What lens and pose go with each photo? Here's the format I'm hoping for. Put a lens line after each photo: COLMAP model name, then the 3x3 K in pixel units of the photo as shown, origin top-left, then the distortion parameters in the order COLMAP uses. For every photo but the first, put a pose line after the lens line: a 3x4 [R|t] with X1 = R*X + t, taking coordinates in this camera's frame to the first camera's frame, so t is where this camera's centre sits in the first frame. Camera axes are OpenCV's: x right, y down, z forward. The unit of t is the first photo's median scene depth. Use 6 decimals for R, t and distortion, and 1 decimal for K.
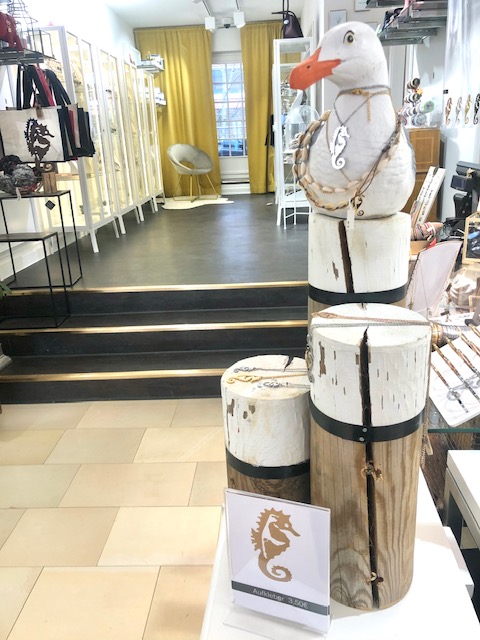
lens RADIAL K [[525.9, 0, 242.7], [0, 525.9, 318.5], [0, 0, 1]] dist [-0.019744, 0.000052]
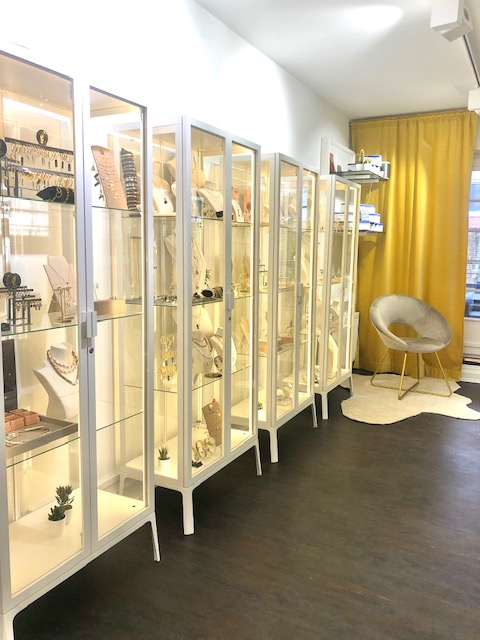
lens RADIAL K [[525.9, 0, 239.4], [0, 525.9, 321.5], [0, 0, 1]] dist [-0.019744, 0.000052]
pose [[0.898677, 0.117780, -0.422502, -0.025249], [-0.193612, 0.970868, -0.141174, -0.188097], [0.393566, 0.208671, 0.895300, 0.407566]]
